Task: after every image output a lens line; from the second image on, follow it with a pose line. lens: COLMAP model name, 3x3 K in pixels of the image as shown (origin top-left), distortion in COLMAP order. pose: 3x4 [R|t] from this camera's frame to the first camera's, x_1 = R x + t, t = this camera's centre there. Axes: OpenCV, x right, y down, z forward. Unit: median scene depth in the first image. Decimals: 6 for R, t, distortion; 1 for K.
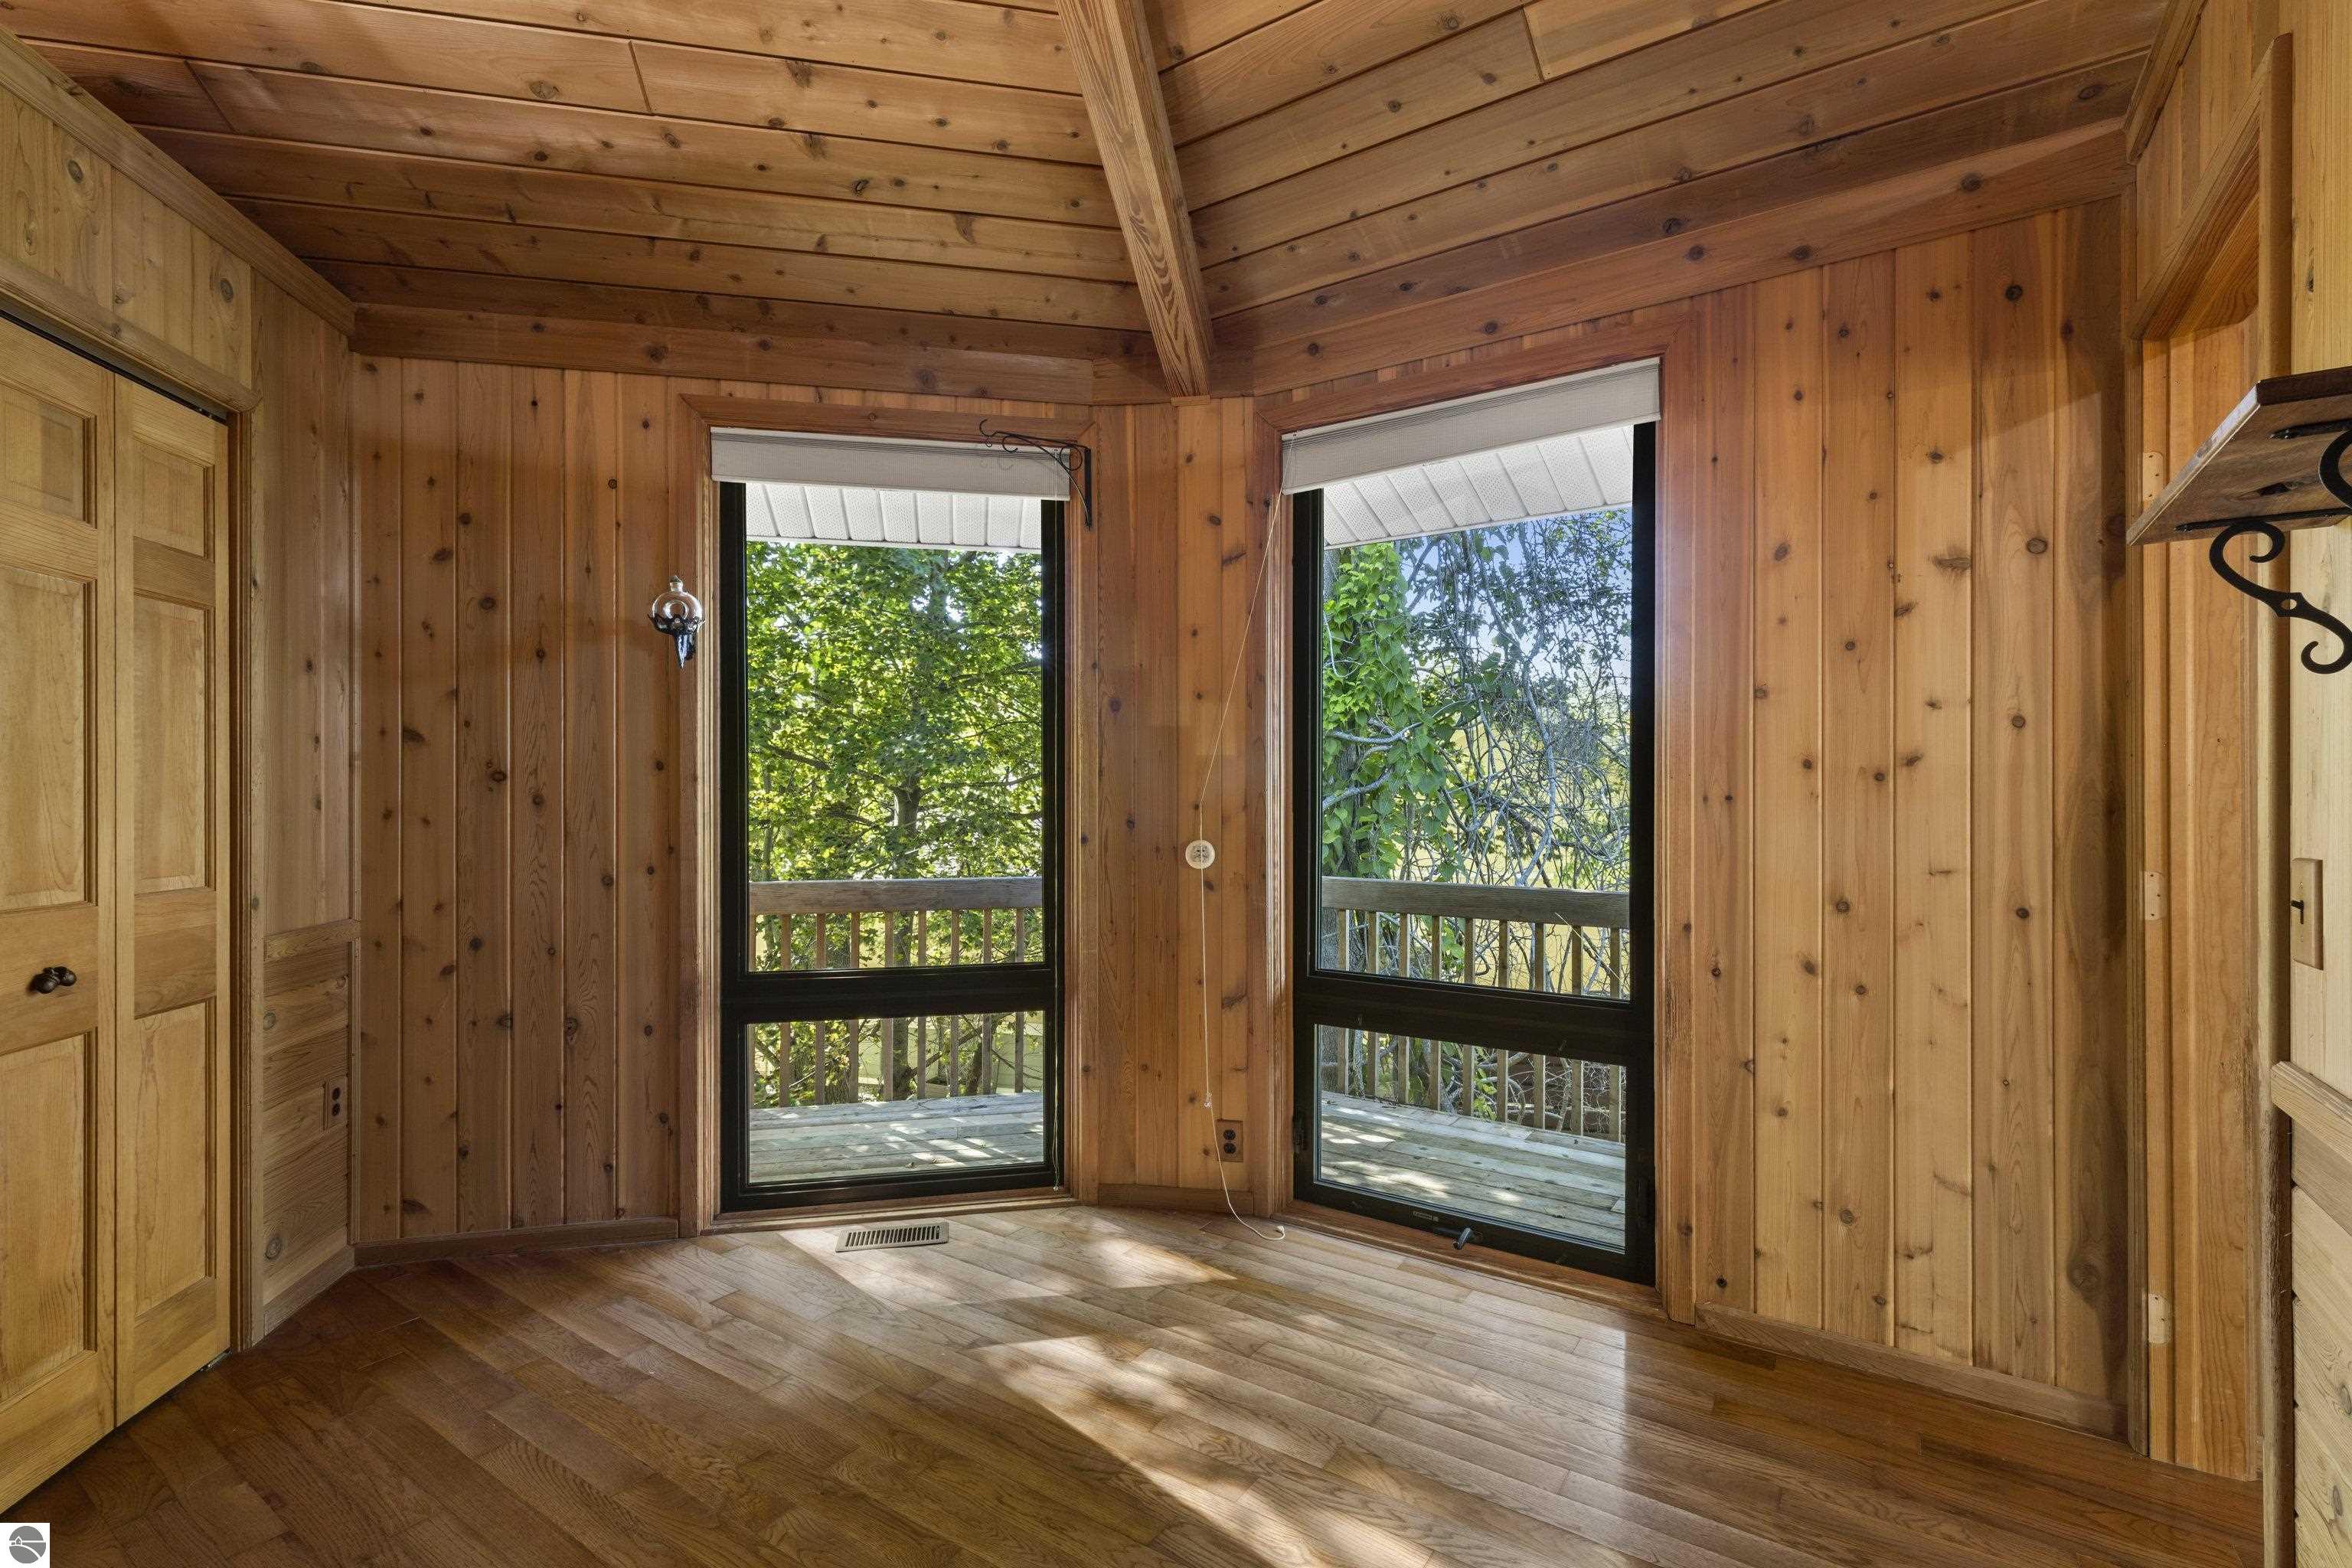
lens RADIAL K [[1052.7, 0, 1184.0], [0, 1052.7, 793.6], [0, 0, 1]] dist [0.005544, 0.000606]
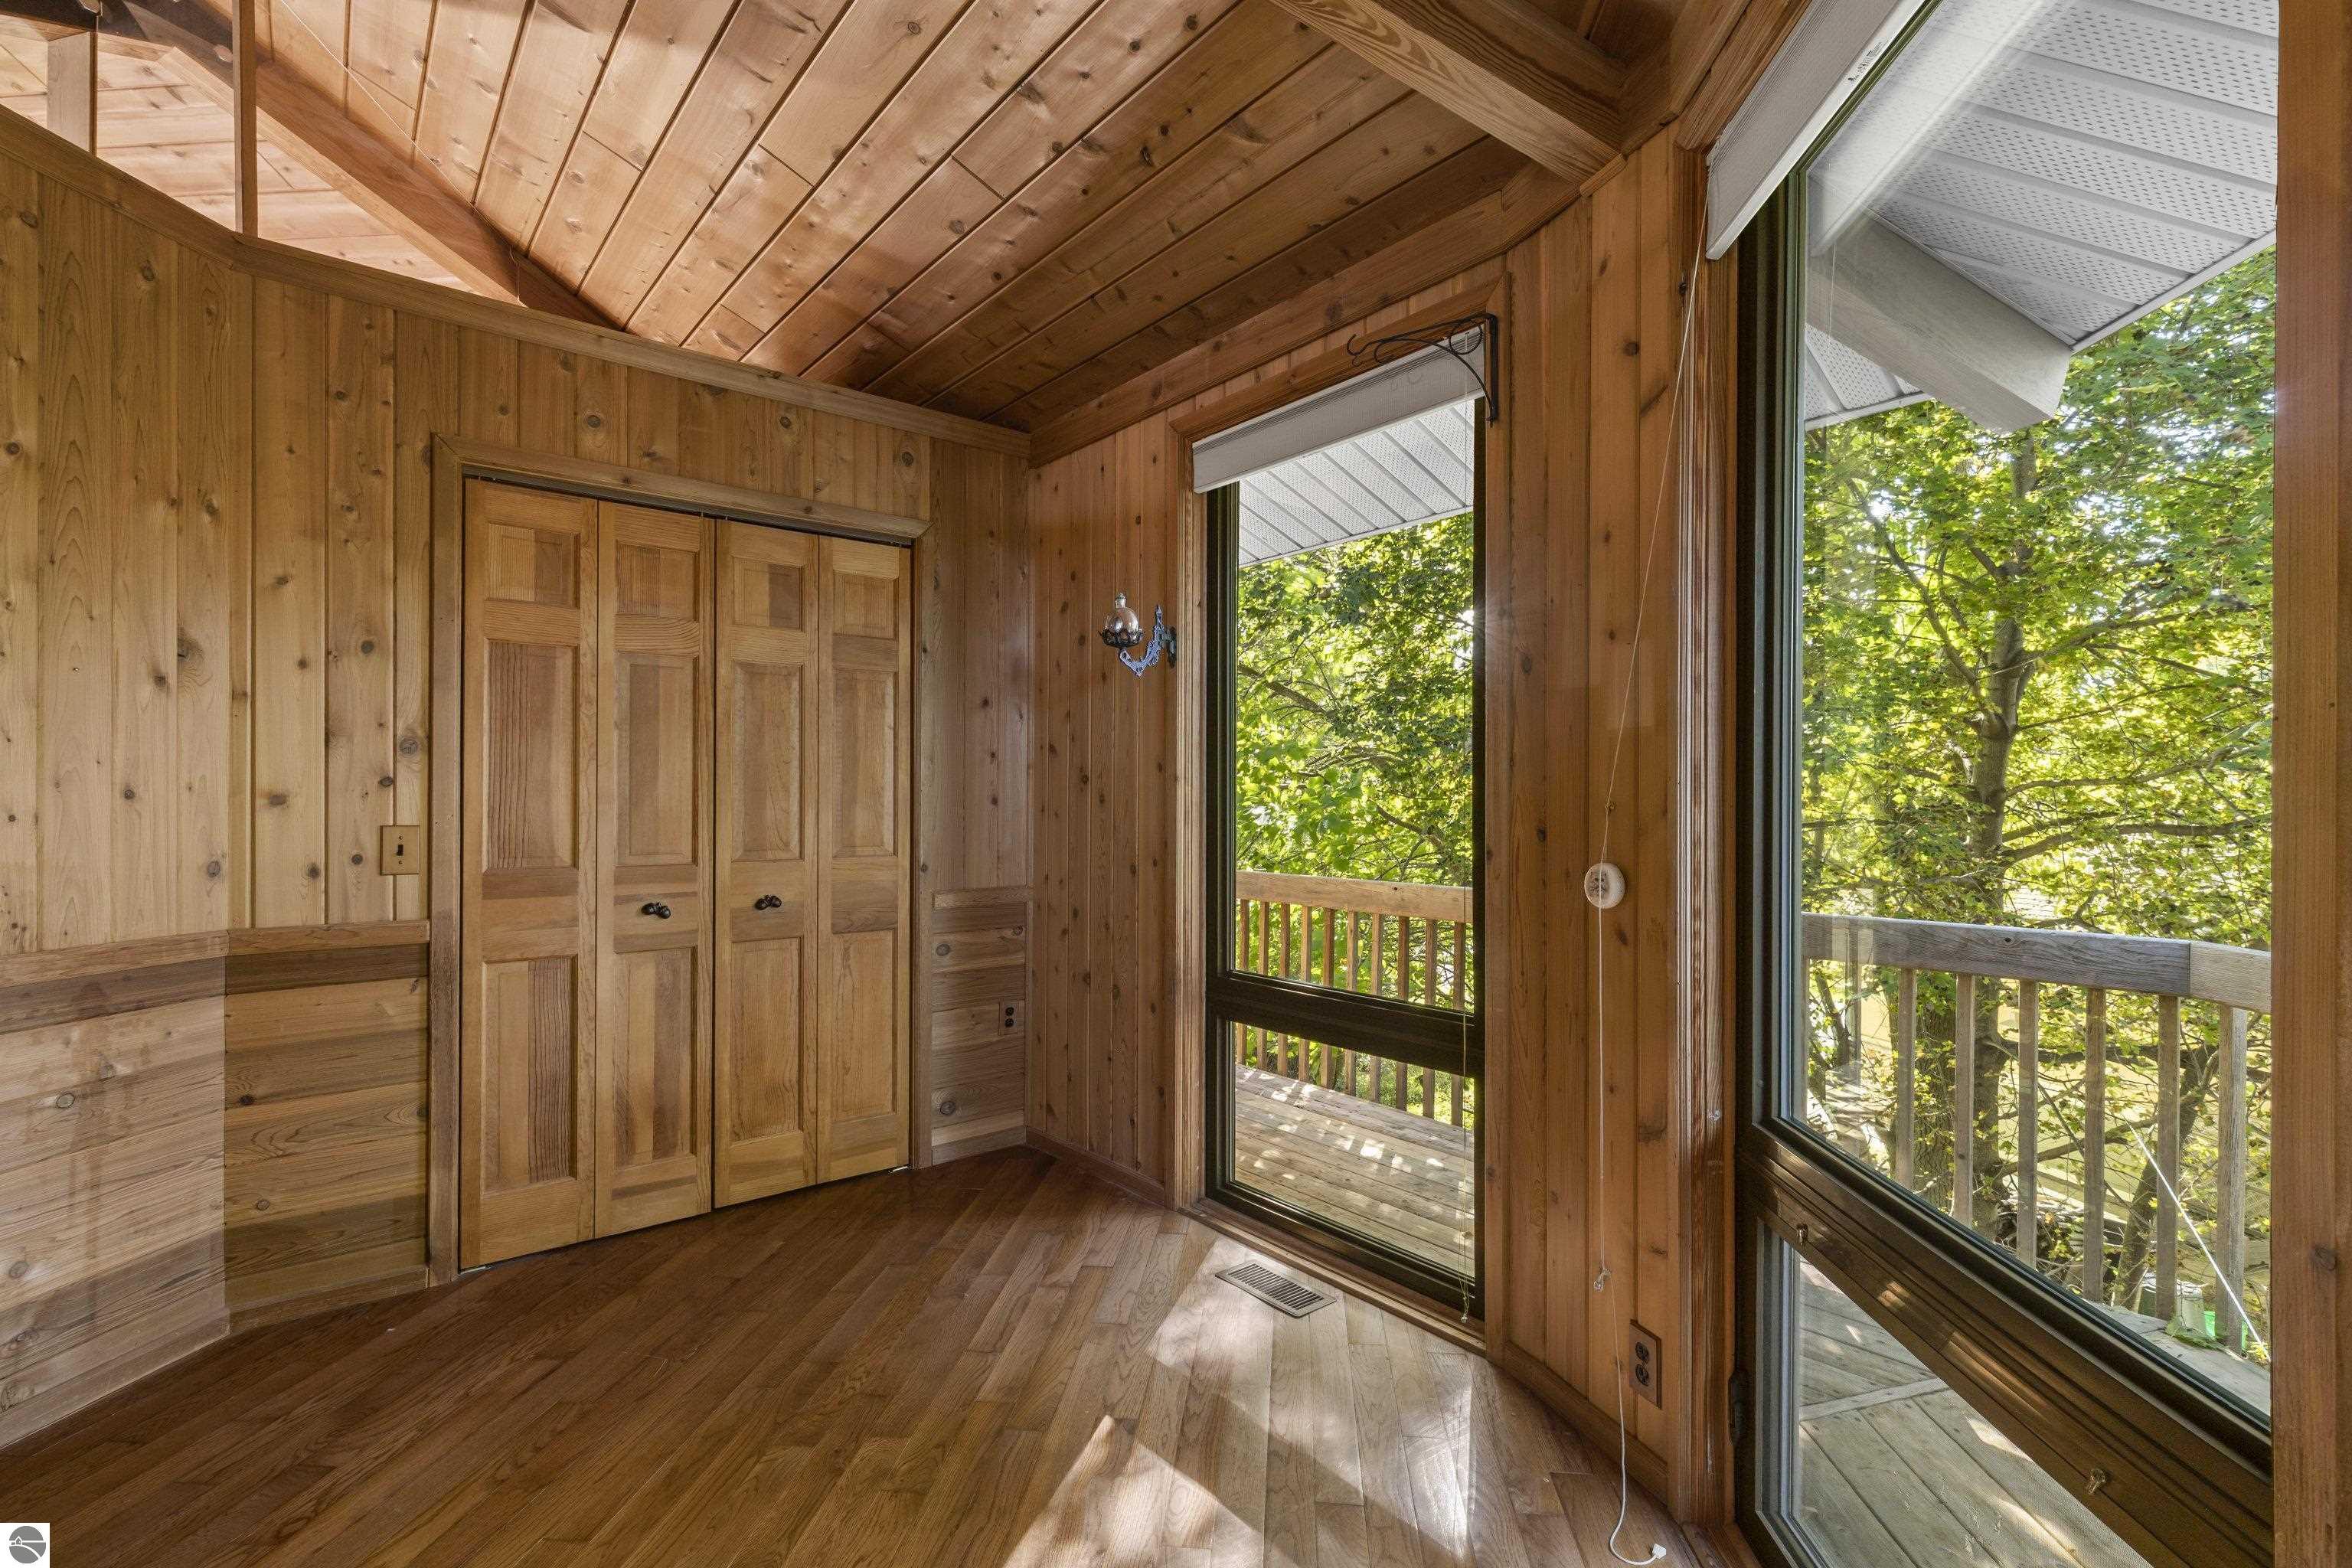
lens RADIAL K [[1052.7, 0, 1184.0], [0, 1052.7, 793.6], [0, 0, 1]] dist [0.005544, 0.000606]
pose [[0.478401, -0.003882, -0.878133, 0.500115], [0.000383, 0.999991, -0.004212, 0.005481], [0.878141, 0.001679, 0.478399, 0.528109]]
